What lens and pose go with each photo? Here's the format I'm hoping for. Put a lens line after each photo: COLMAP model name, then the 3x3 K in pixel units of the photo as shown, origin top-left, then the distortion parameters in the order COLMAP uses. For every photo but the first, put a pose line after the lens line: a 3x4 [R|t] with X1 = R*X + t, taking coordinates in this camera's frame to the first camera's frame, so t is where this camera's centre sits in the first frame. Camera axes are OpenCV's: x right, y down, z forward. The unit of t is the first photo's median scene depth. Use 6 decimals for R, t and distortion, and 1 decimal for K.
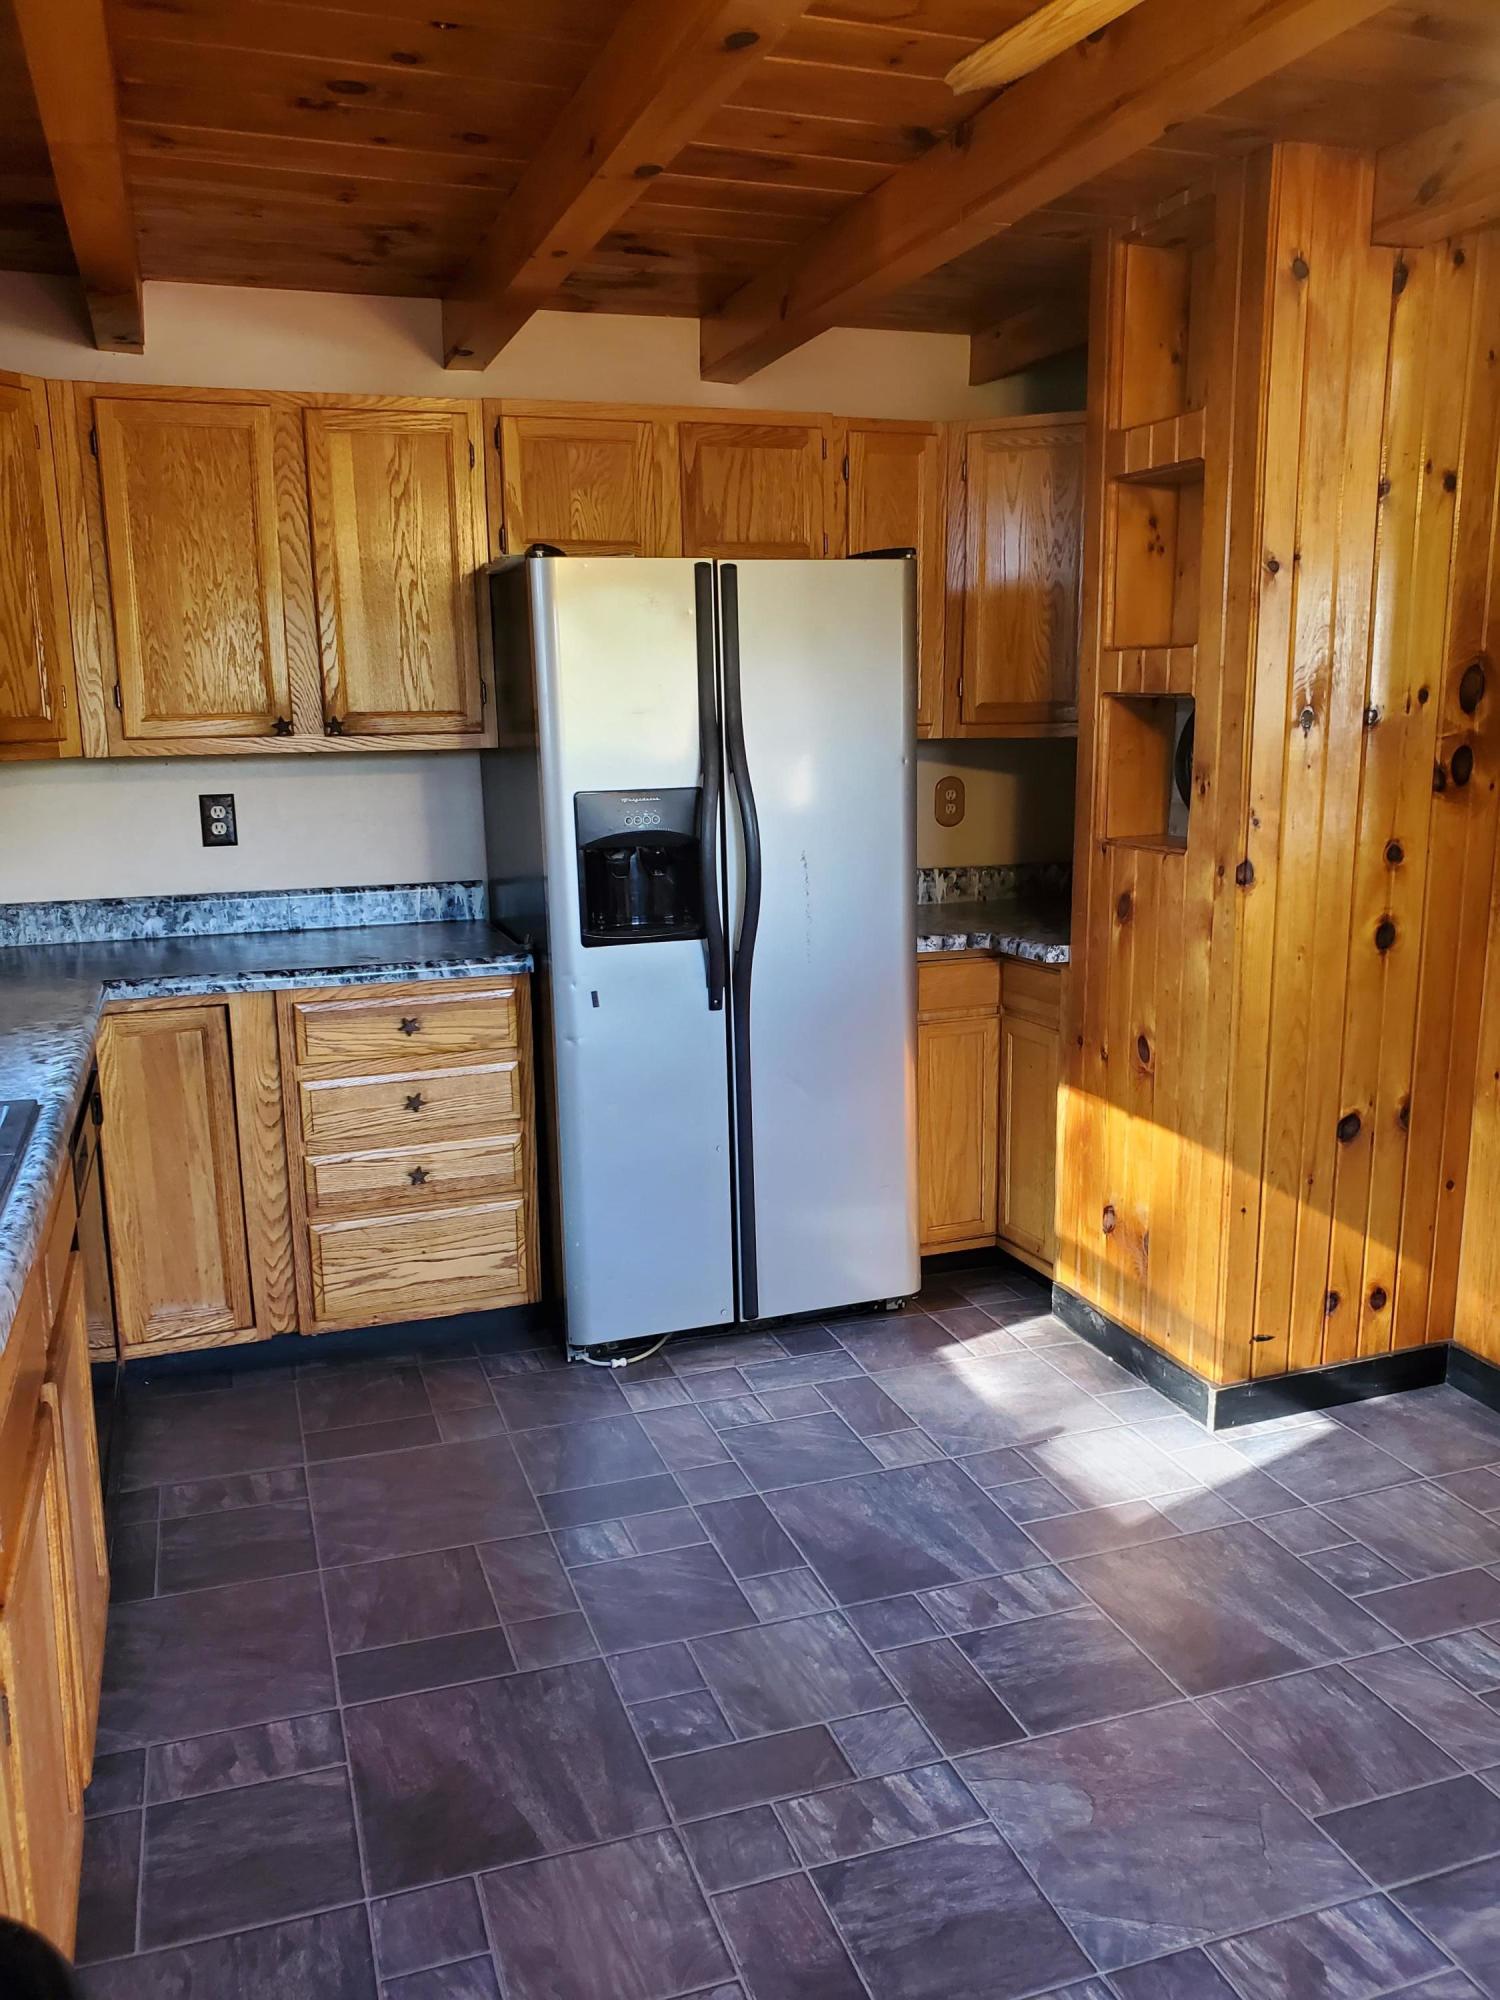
lens RADIAL K [[1560.2, 0, 754.6], [0, 1560.2, 1006.5], [0, 0, 1]] dist [0.017316, -0.023438]
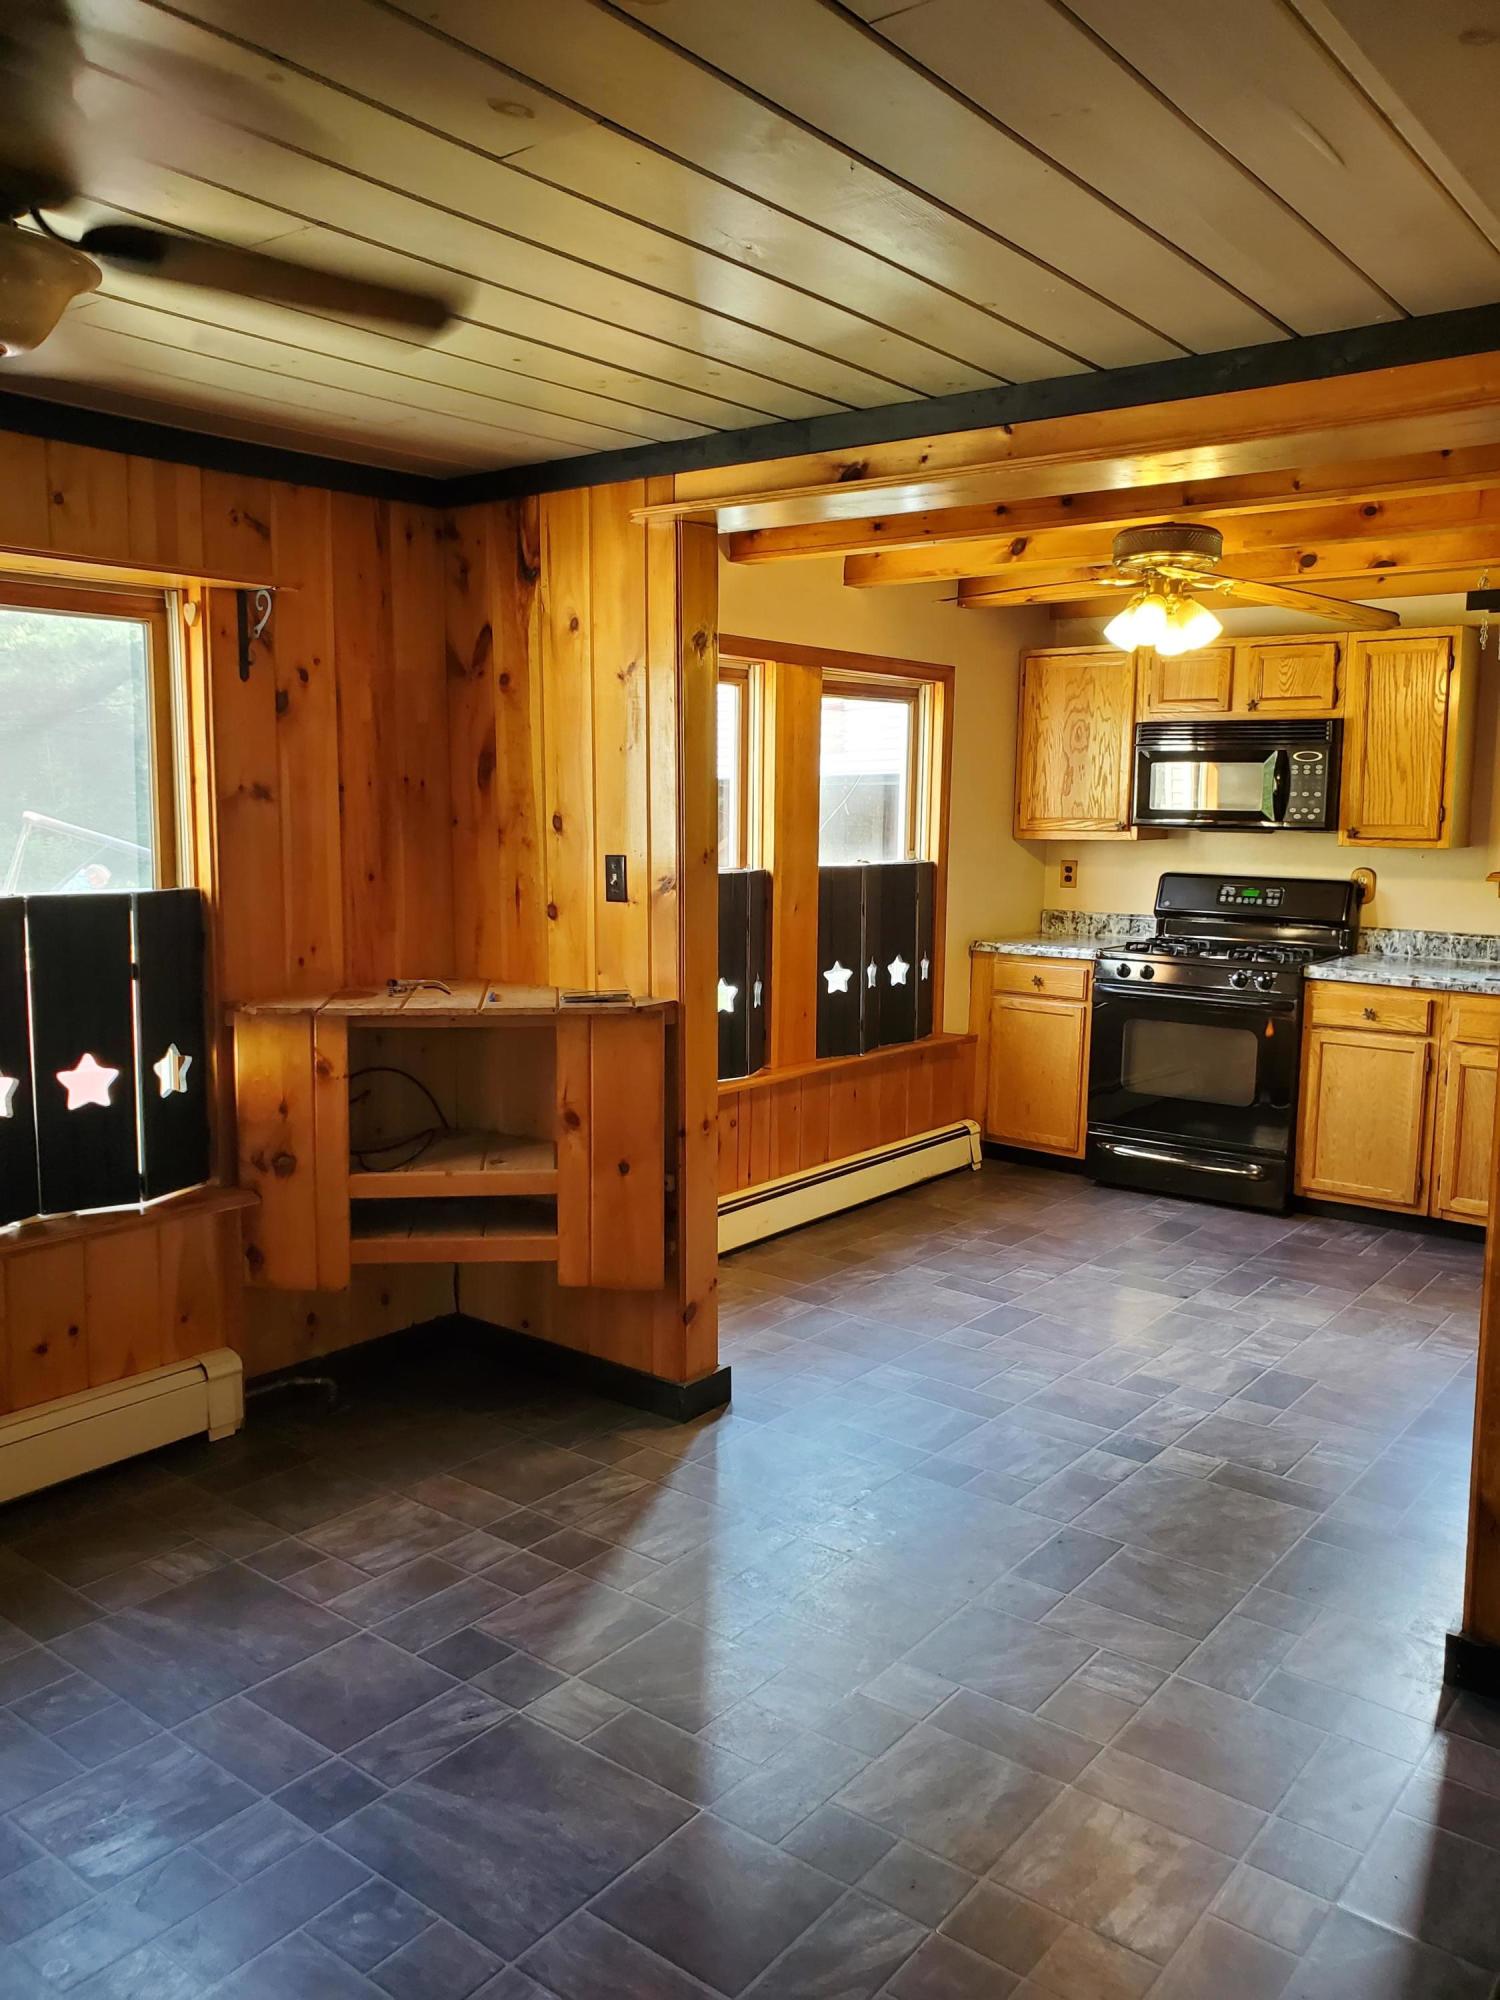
lens RADIAL K [[1560.2, 0, 707.8], [0, 1560.2, 995.7], [0, 0, 1]] dist [0.017316, -0.023438]
pose [[-0.850852, 0.074841, -0.520047, 1.289829], [-0.101015, 0.948035, 0.301705, -0.298964], [0.515603, 0.309239, -0.799078, 1.302750]]
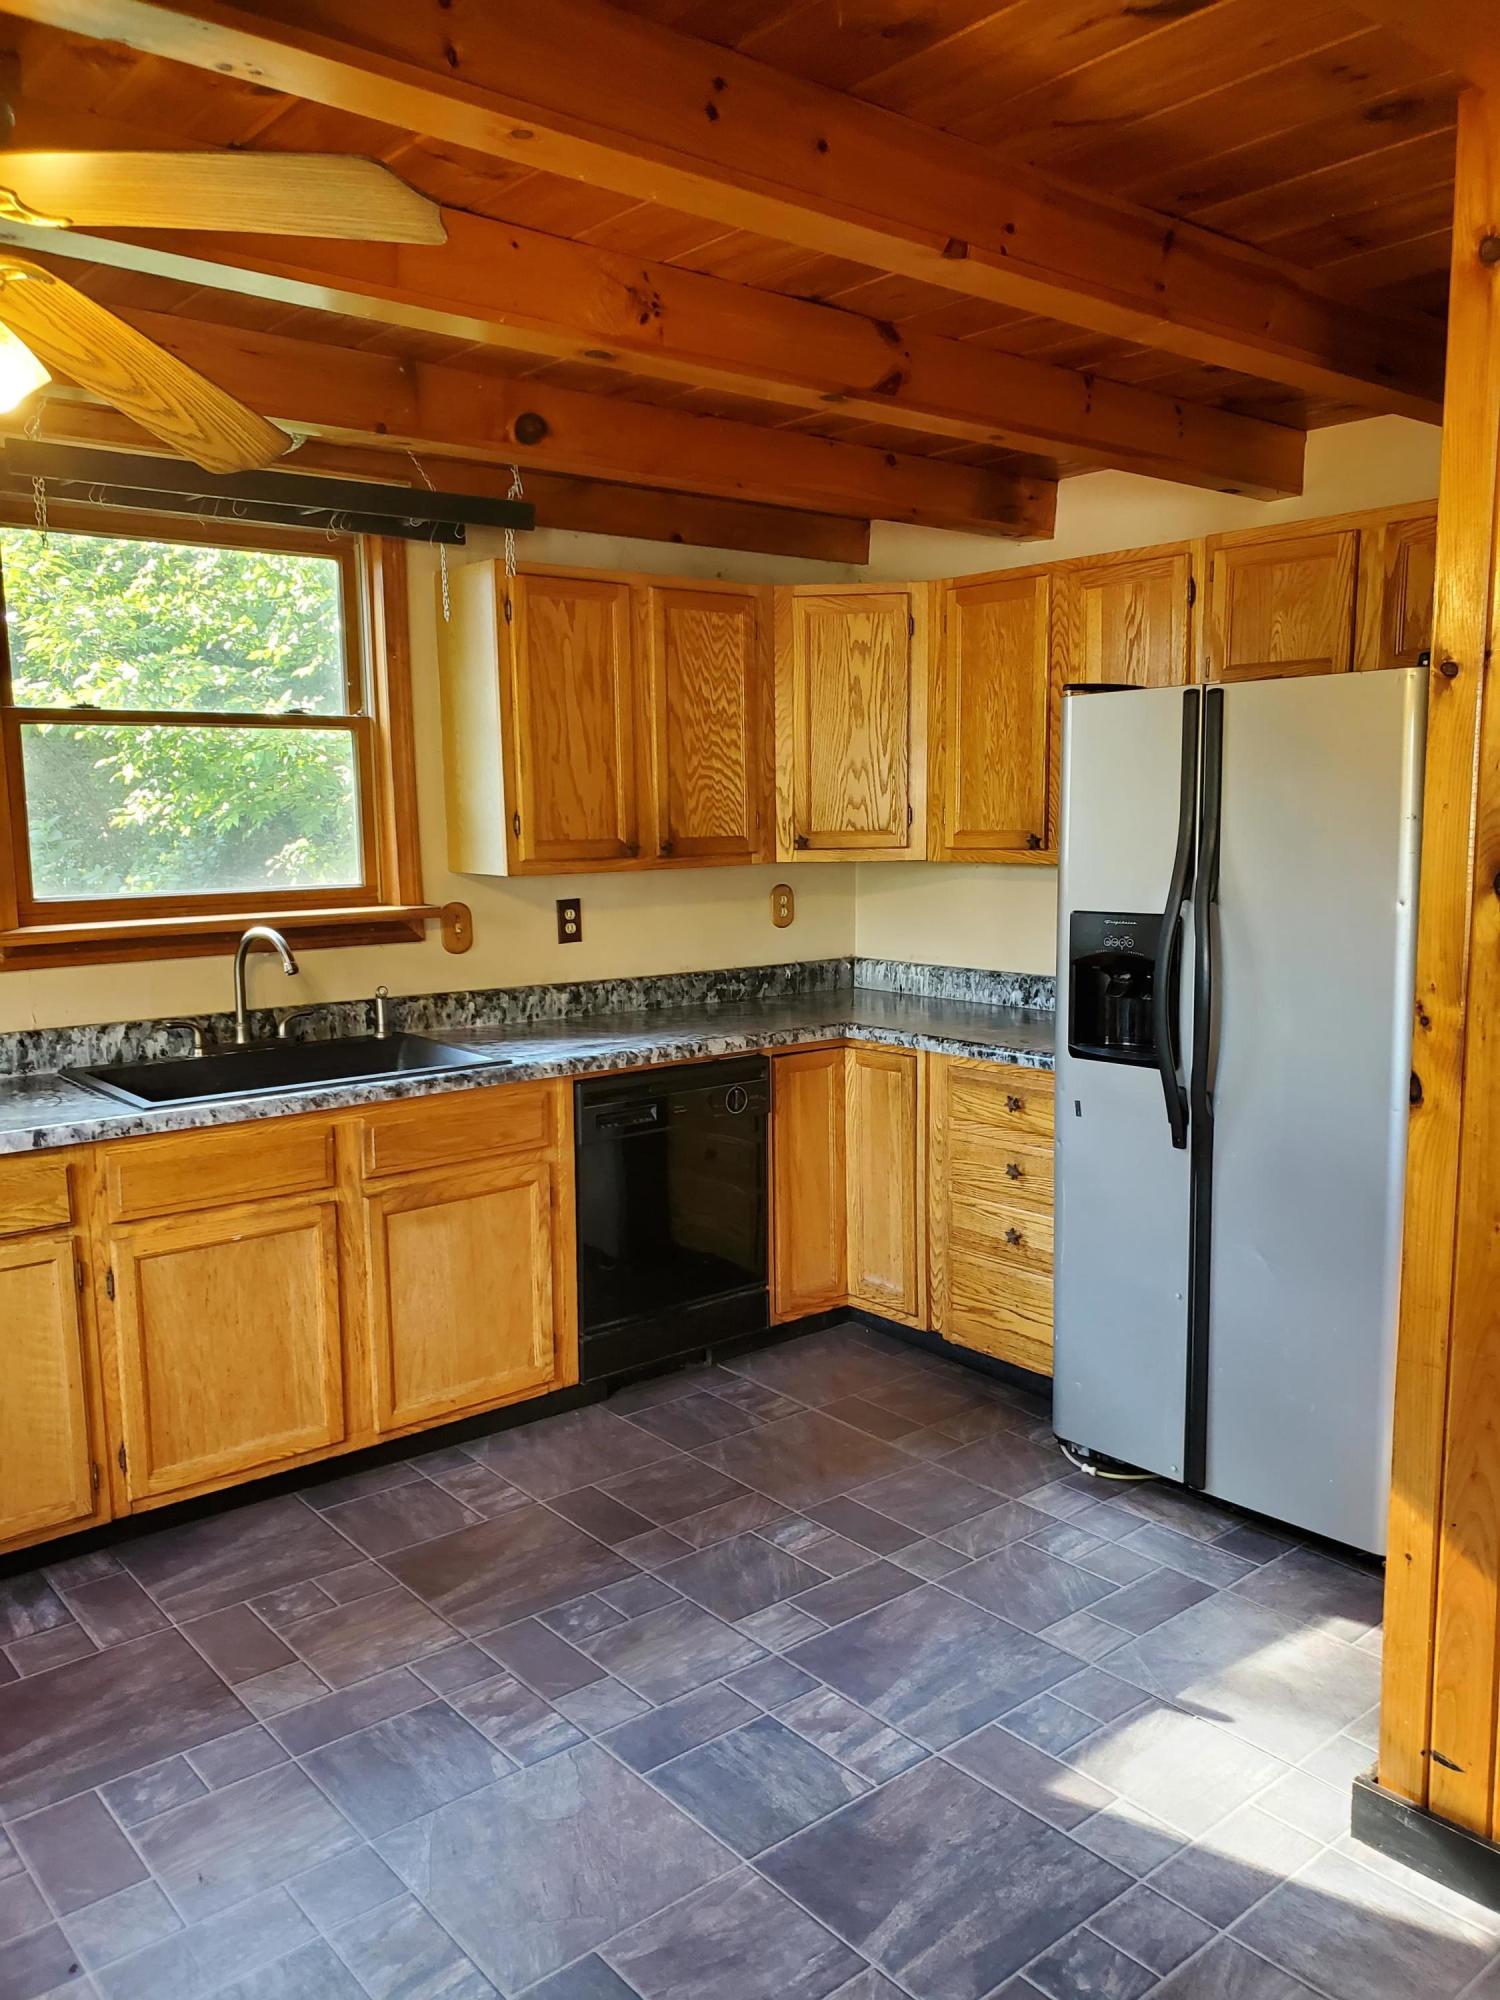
lens RADIAL K [[1560.2, 0, 752.8], [0, 1560.2, 1030.1], [0, 0, 1]] dist [0.017316, -0.023438]
pose [[0.356850, 0.145285, -0.922795, 0.793526], [-0.177736, 0.980347, 0.085614, -0.109409], [0.917098, 0.133463, 0.375659, 0.405170]]
